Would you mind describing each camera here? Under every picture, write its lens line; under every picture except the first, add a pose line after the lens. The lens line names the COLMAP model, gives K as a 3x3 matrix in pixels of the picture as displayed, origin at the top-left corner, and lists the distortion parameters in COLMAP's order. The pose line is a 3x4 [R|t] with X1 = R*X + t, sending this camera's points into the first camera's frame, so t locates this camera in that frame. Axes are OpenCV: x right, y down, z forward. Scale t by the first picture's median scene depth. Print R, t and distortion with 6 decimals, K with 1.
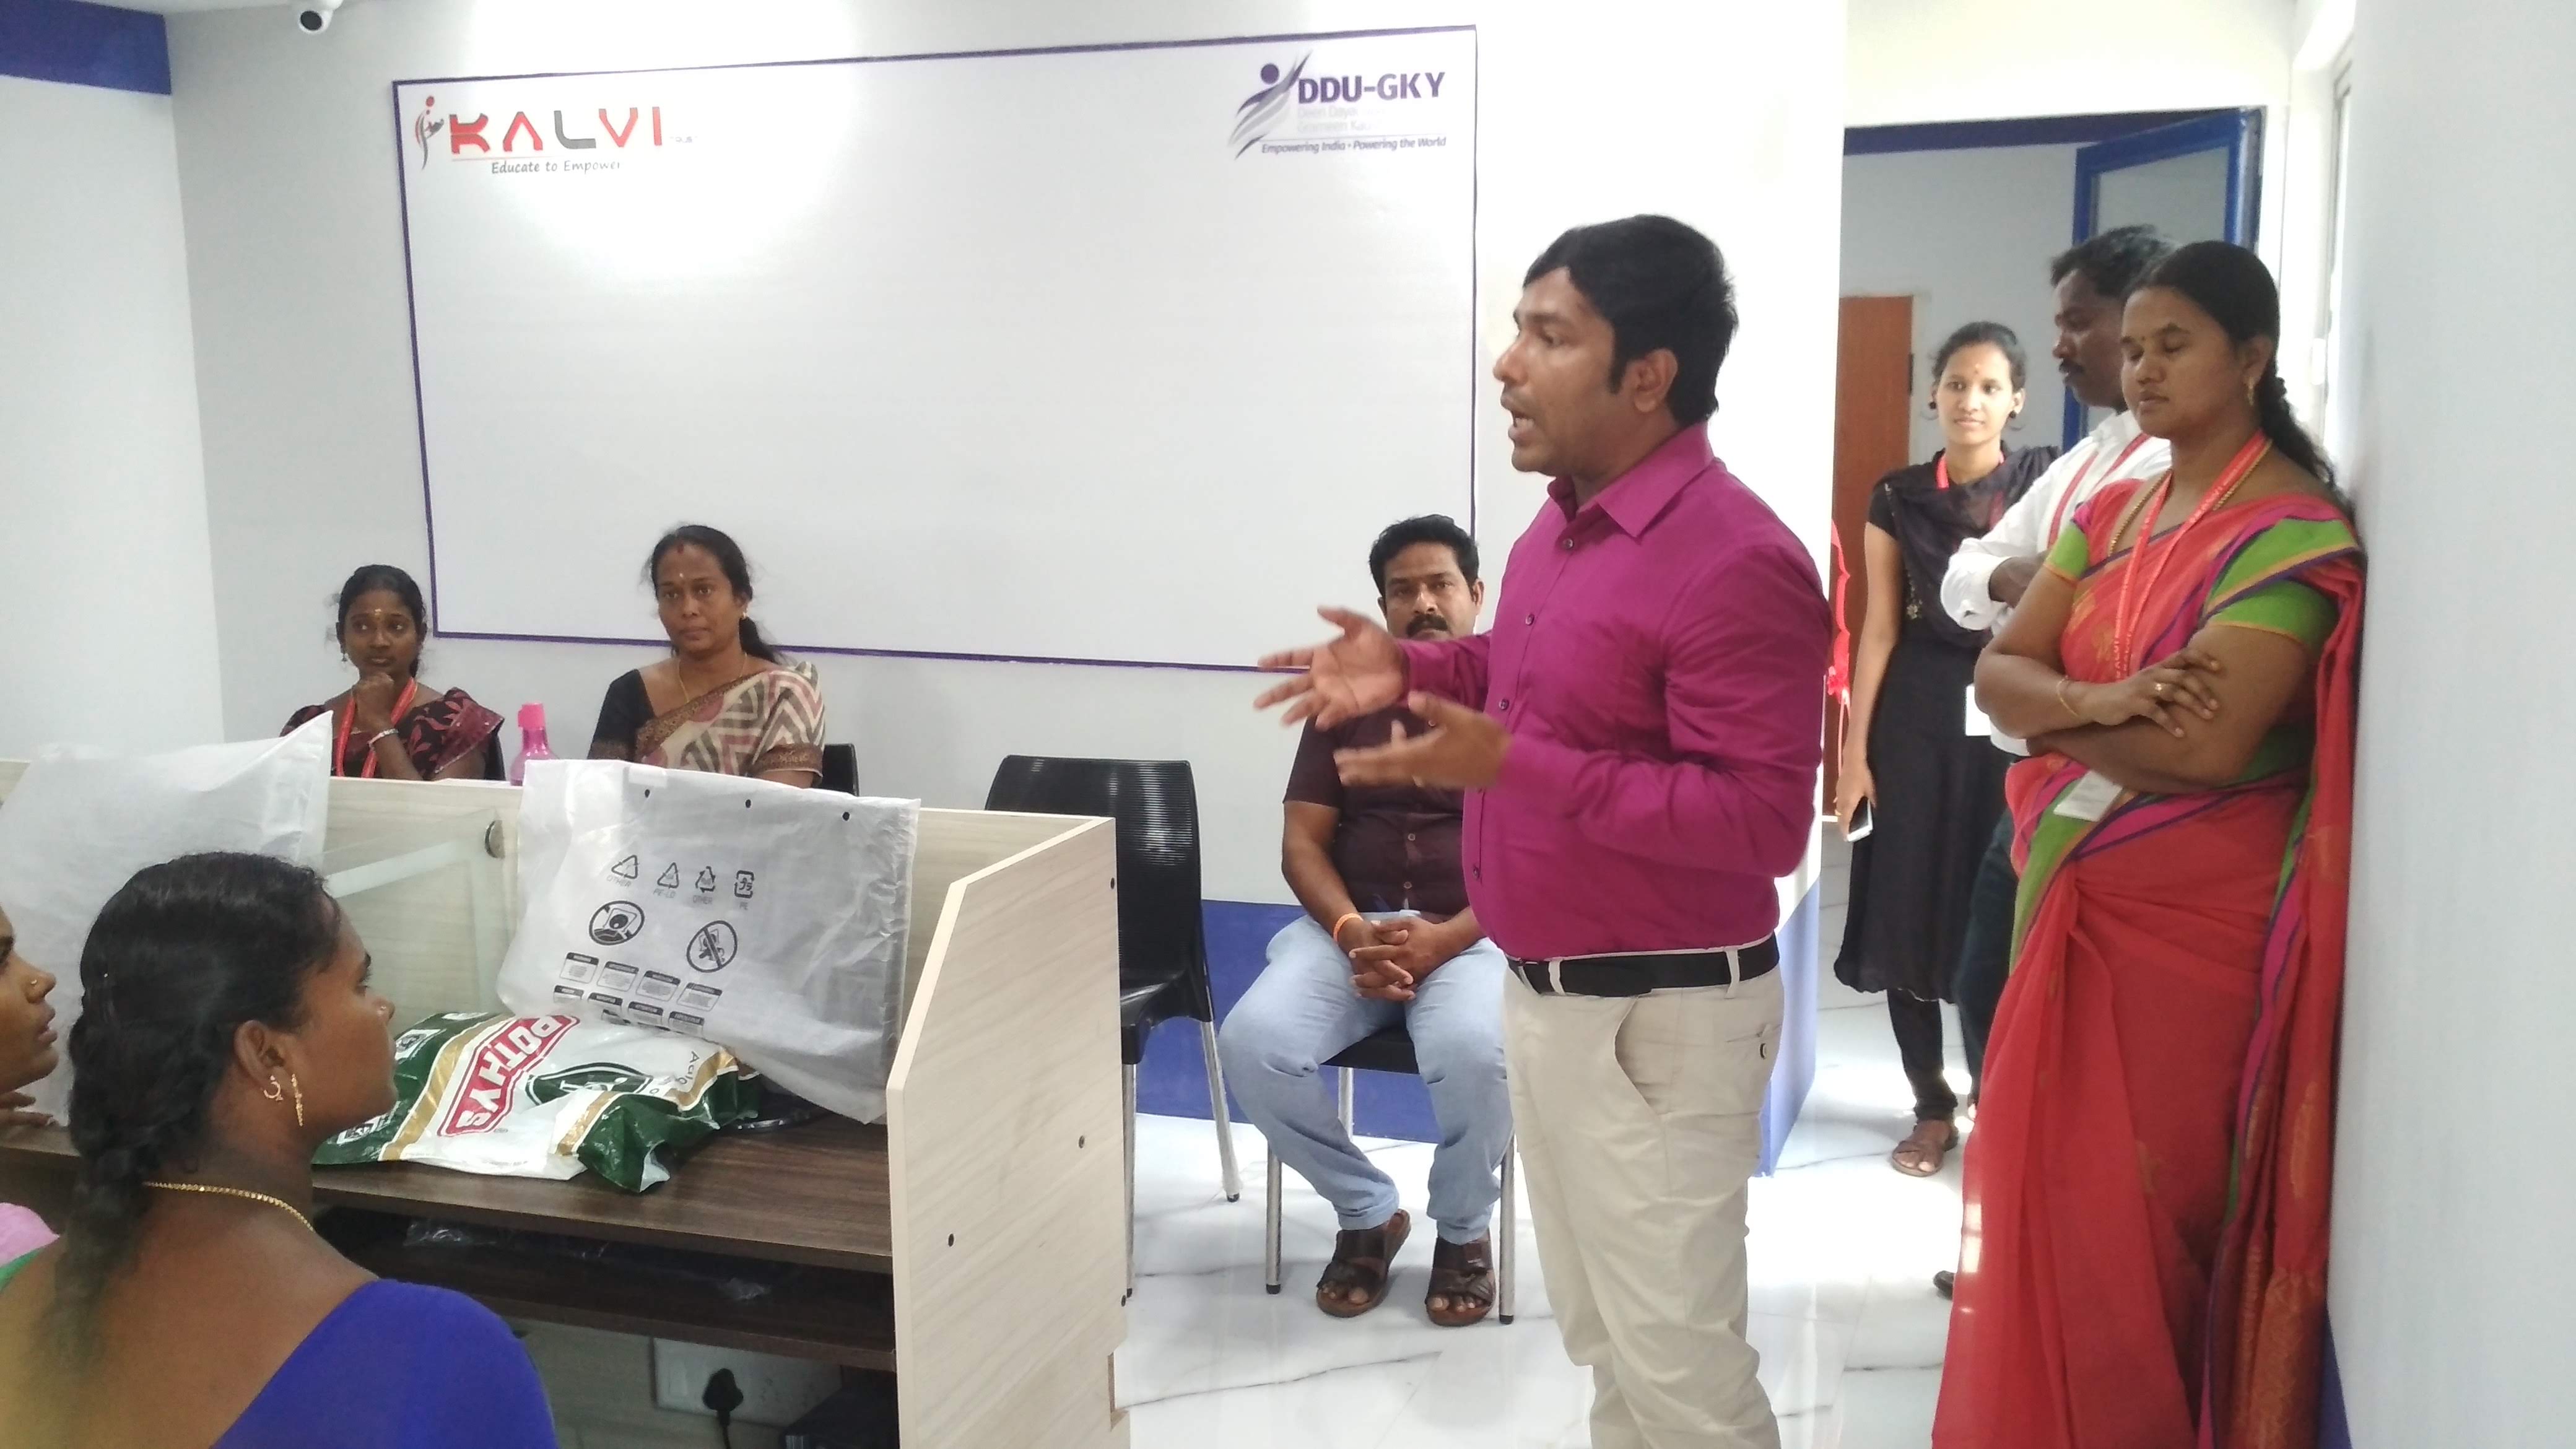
lens RADIAL K [[2274.1, 0, 1360.0], [0, 2274.1, 726.3], [0, 0, 1]] dist [0.137301, -0.166131]
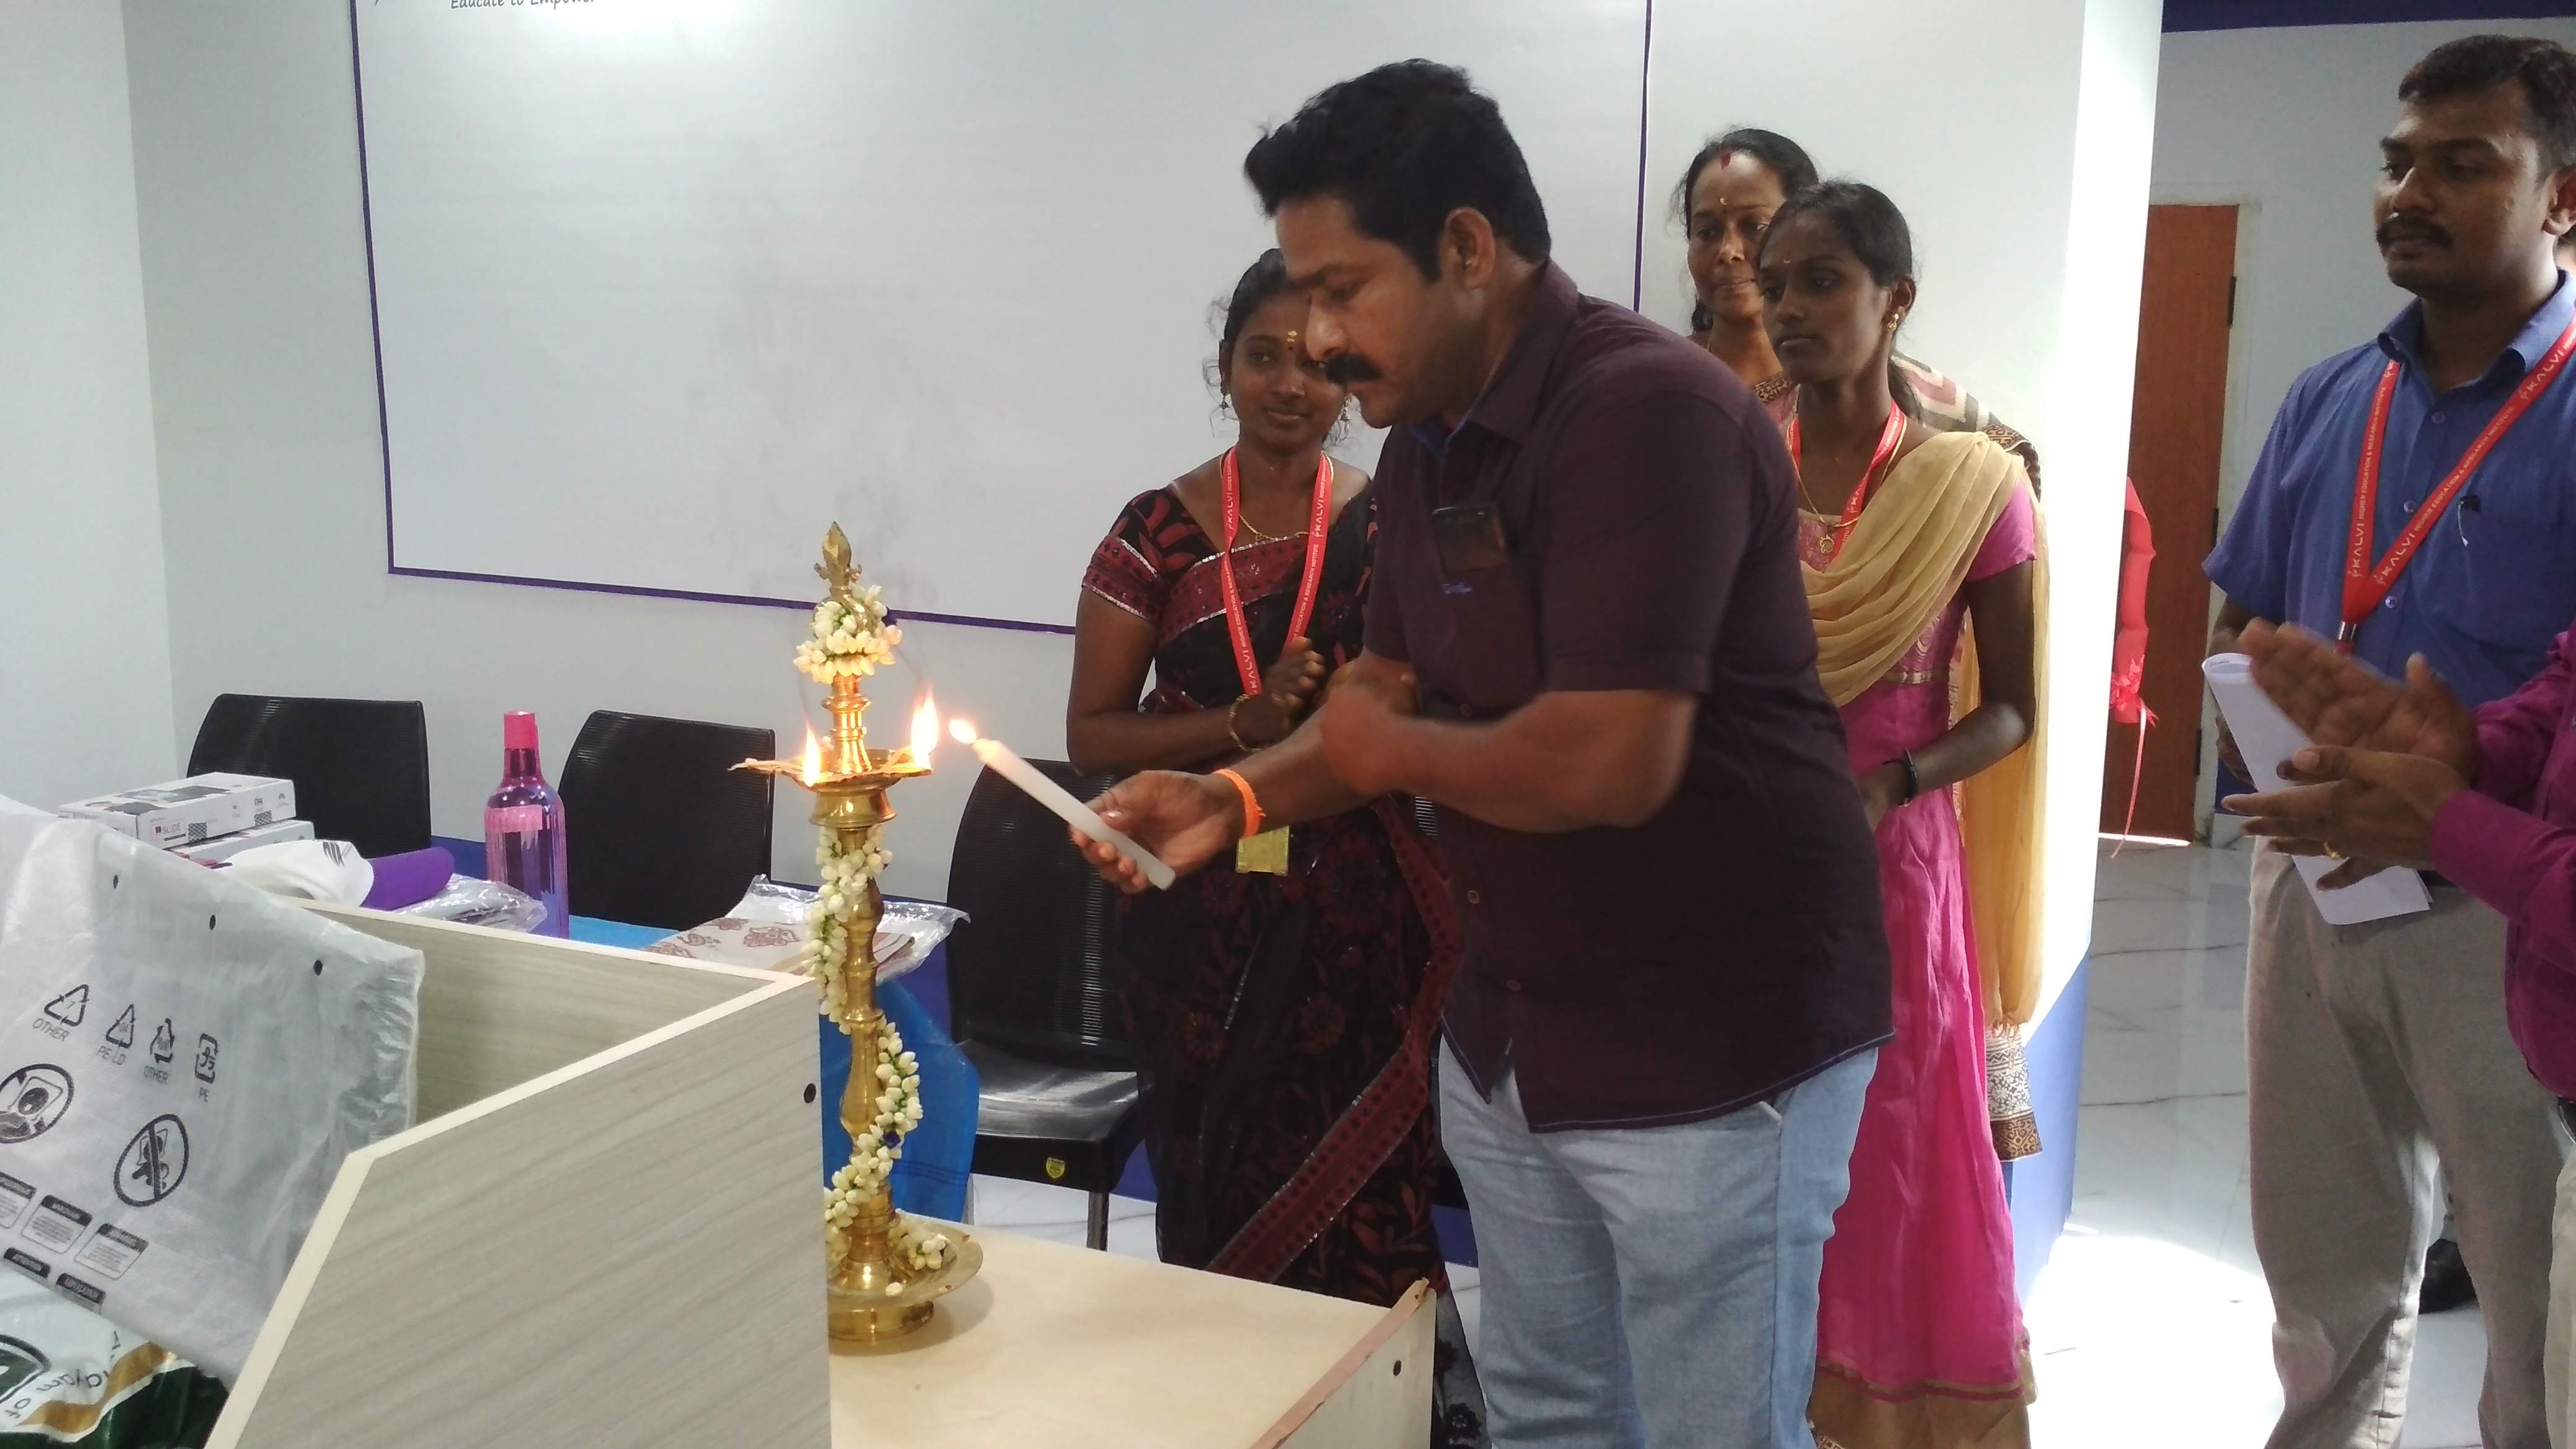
lens RADIAL K [[2274.1, 0, 1360.0], [0, 2274.1, 726.3], [0, 0, 1]] dist [0.137301, -0.166131]
pose [[0.993036, 0.039271, -0.111074, 0.088311], [-0.036075, 0.998879, 0.030639, -0.045038], [0.112153, -0.026418, 0.993340, 0.442544]]
